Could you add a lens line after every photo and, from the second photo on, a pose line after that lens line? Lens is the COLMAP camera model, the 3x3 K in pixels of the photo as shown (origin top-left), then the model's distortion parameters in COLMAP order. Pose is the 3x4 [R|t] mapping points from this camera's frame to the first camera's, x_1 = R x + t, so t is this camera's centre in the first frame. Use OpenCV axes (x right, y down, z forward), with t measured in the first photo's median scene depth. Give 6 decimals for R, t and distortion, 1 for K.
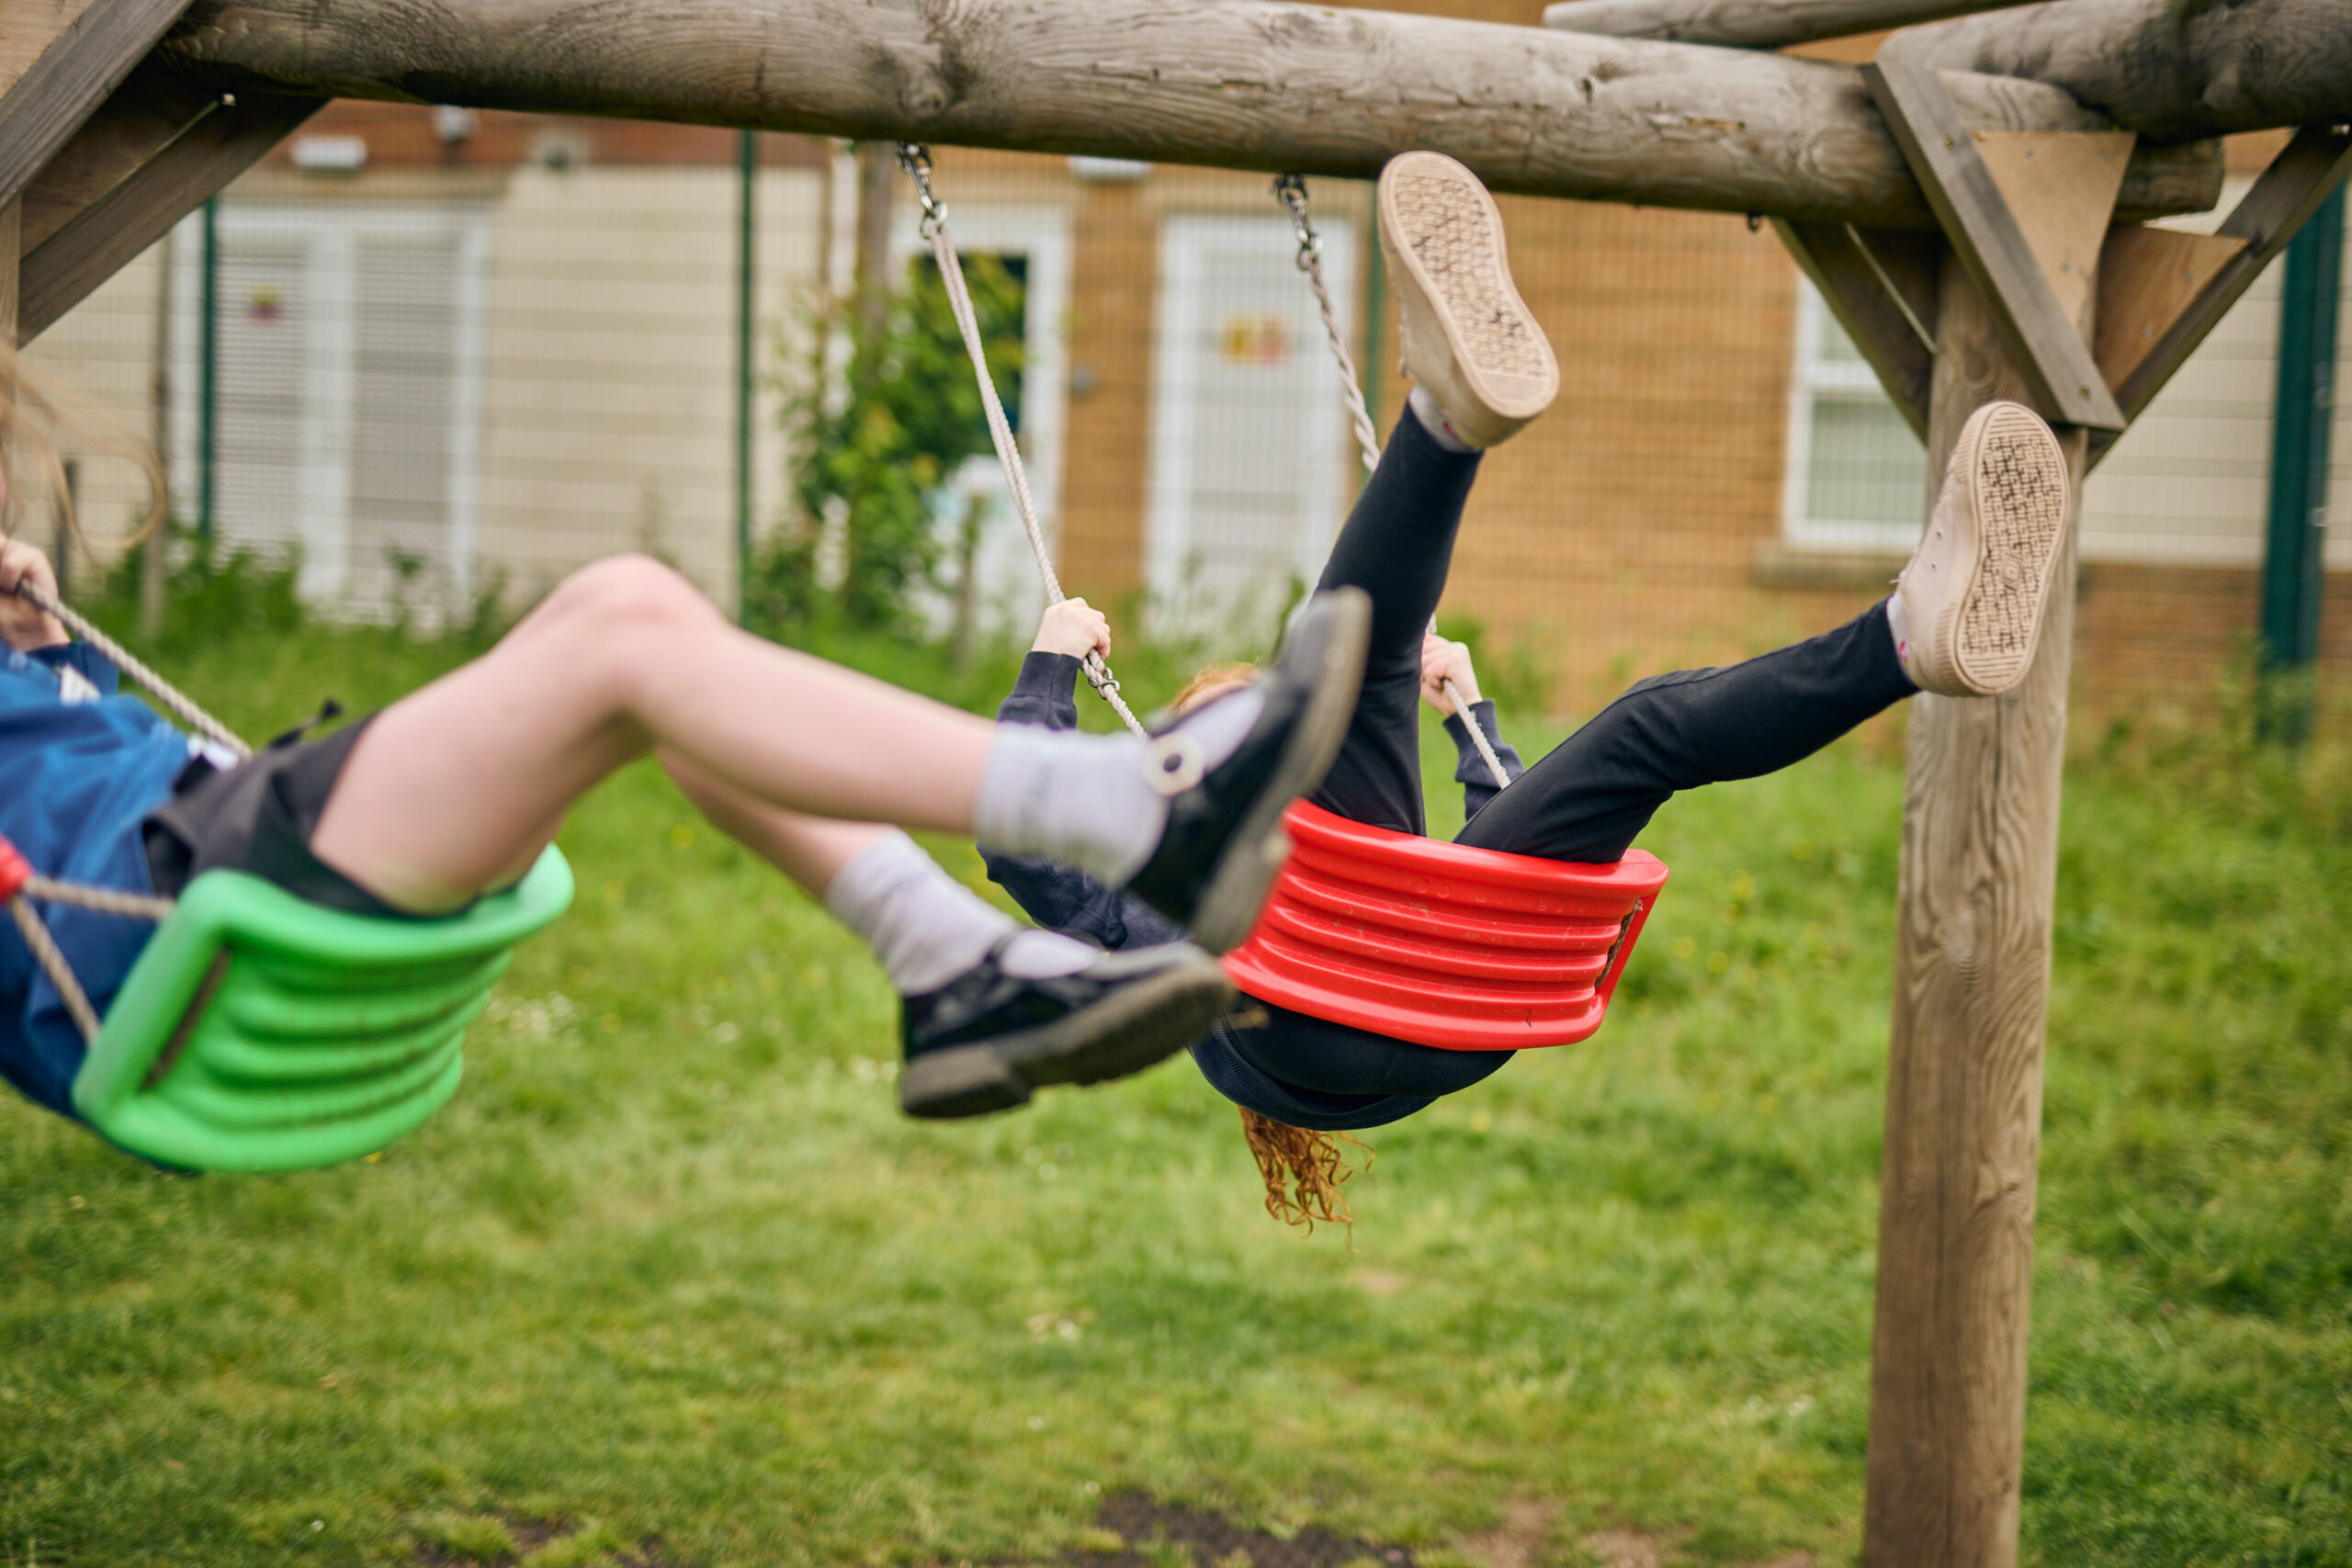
lens RADIAL K [[3249.5, 0, 1176.0], [0, 3249.5, 784.0], [0, 0, 1]] dist [0.010652, 0.011636]
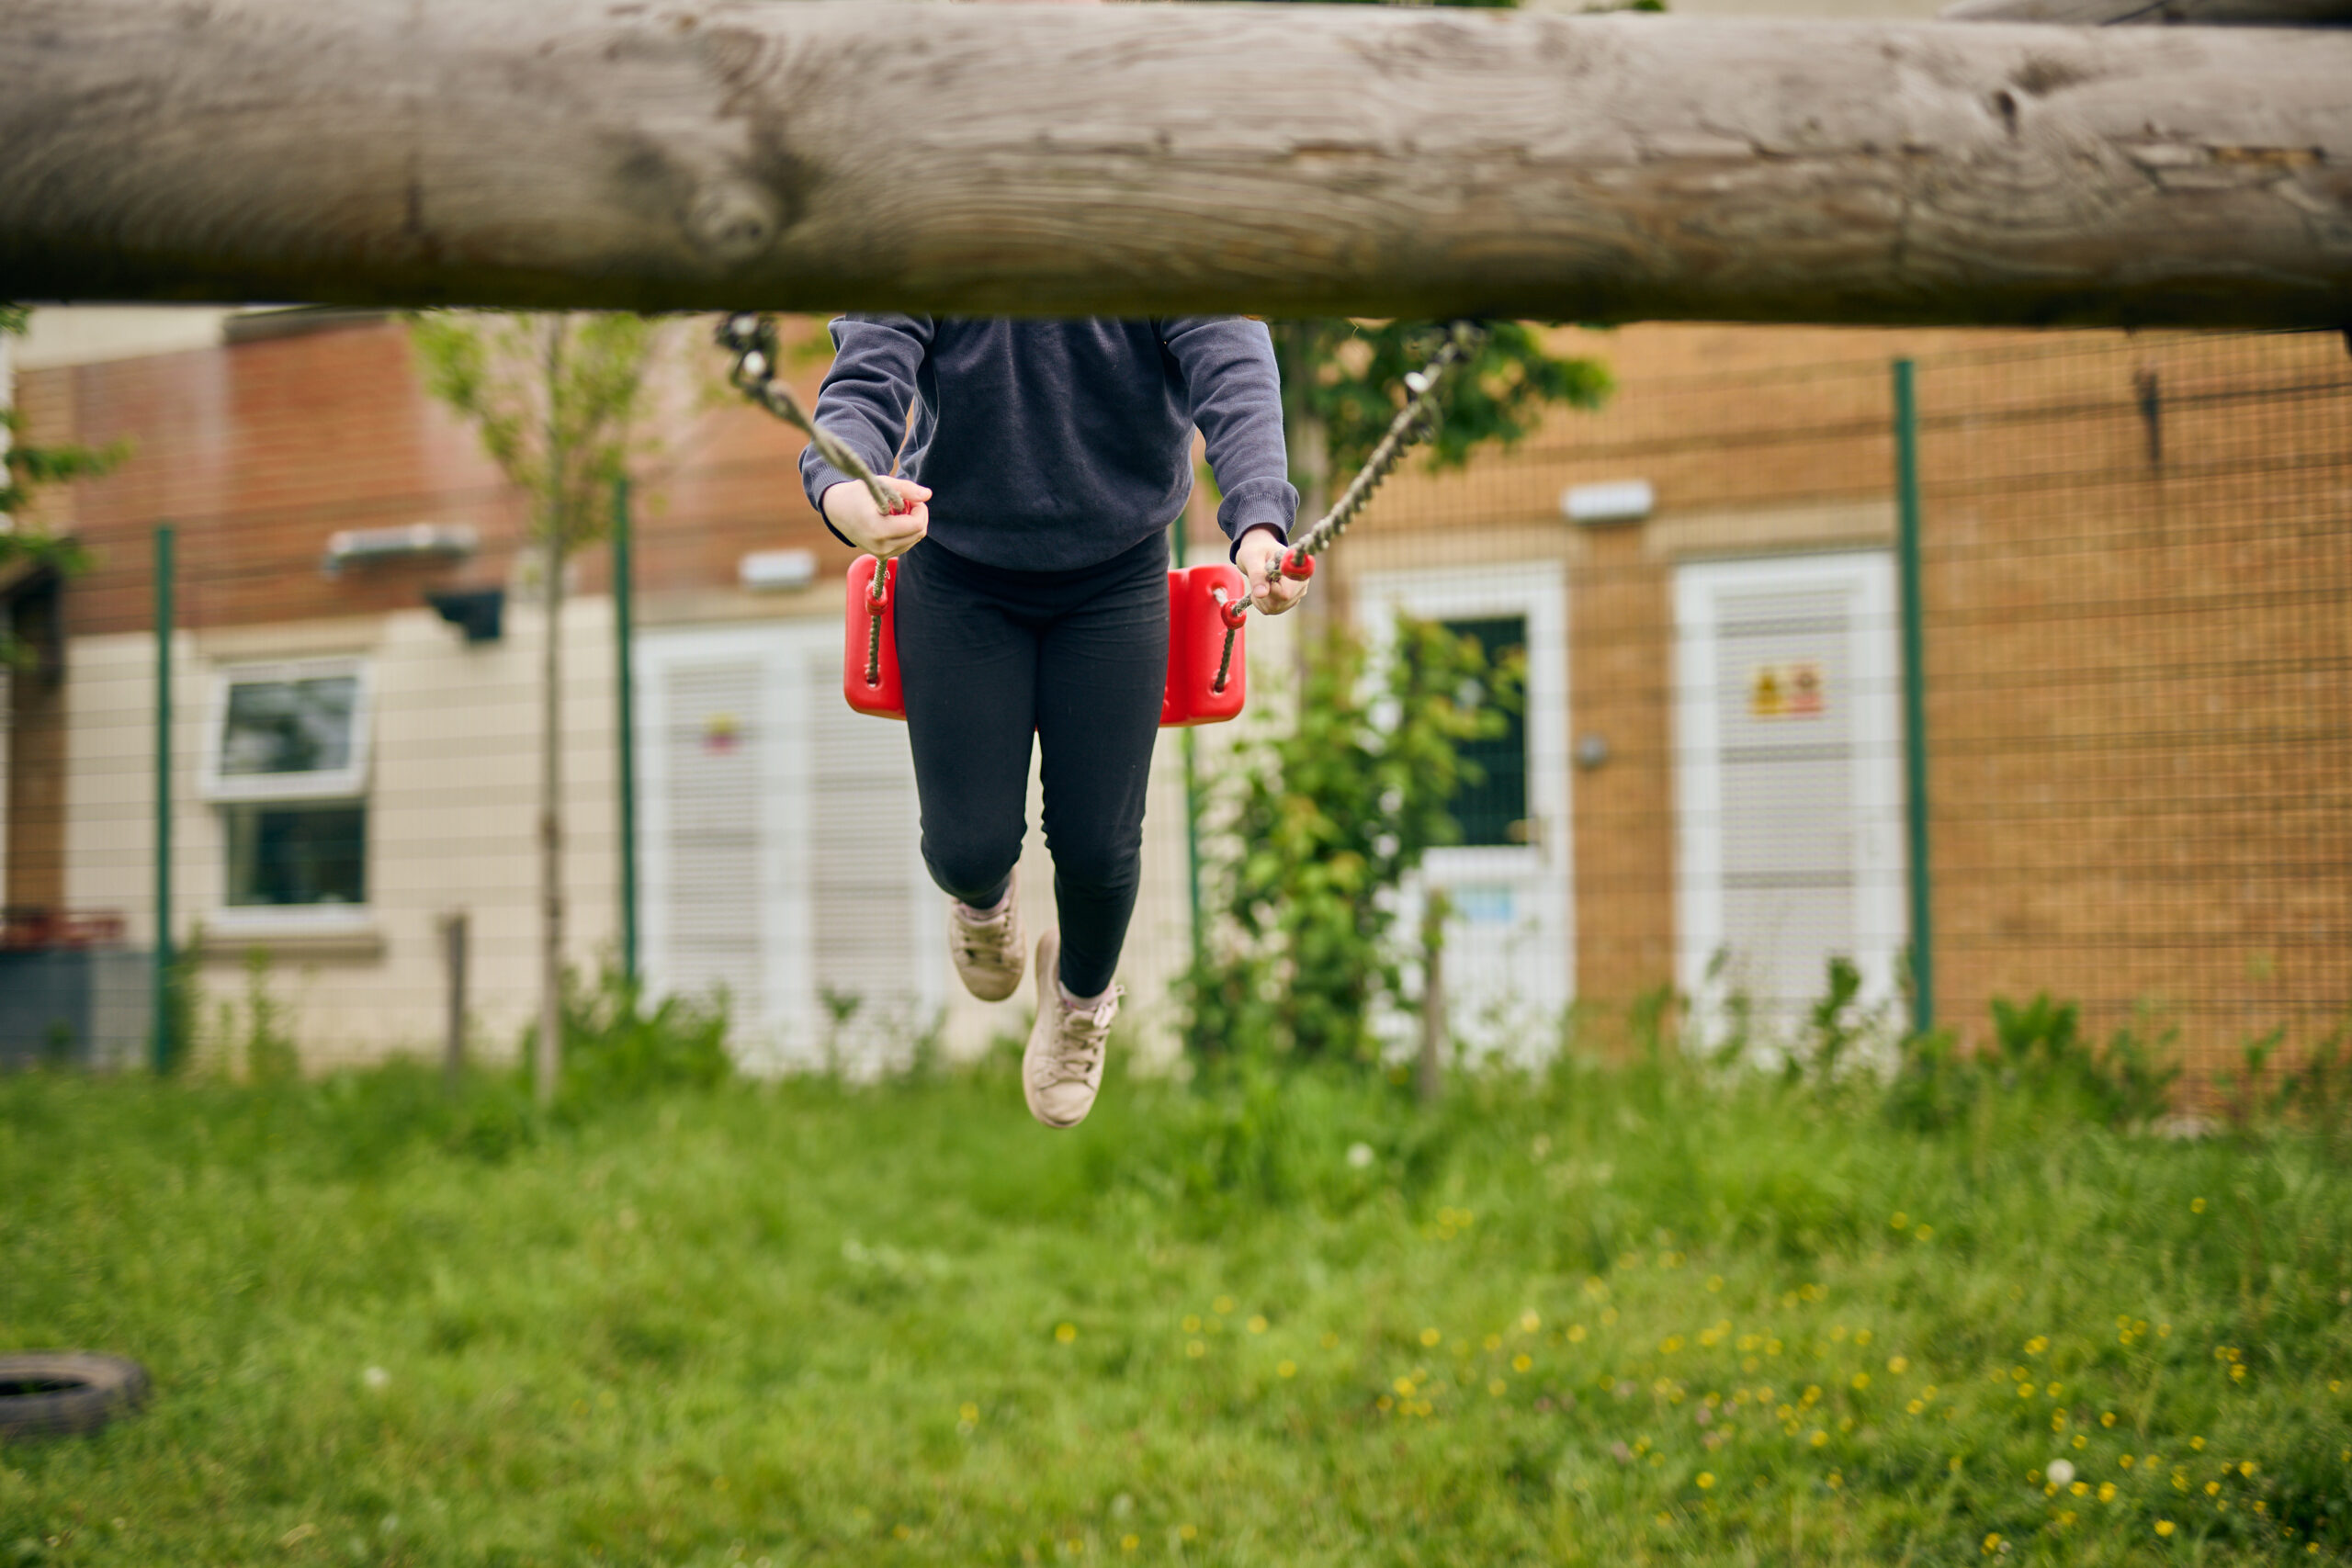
lens RADIAL K [[3249.5, 0, 1176.0], [0, 3249.5, 784.0], [0, 0, 1]] dist [0.010652, 0.011636]
pose [[0.979964, -0.067547, -0.187372, 0.087289], [0.044608, 0.991273, -0.124052, -0.045402], [0.194116, 0.113208, 0.974424, 0.476615]]
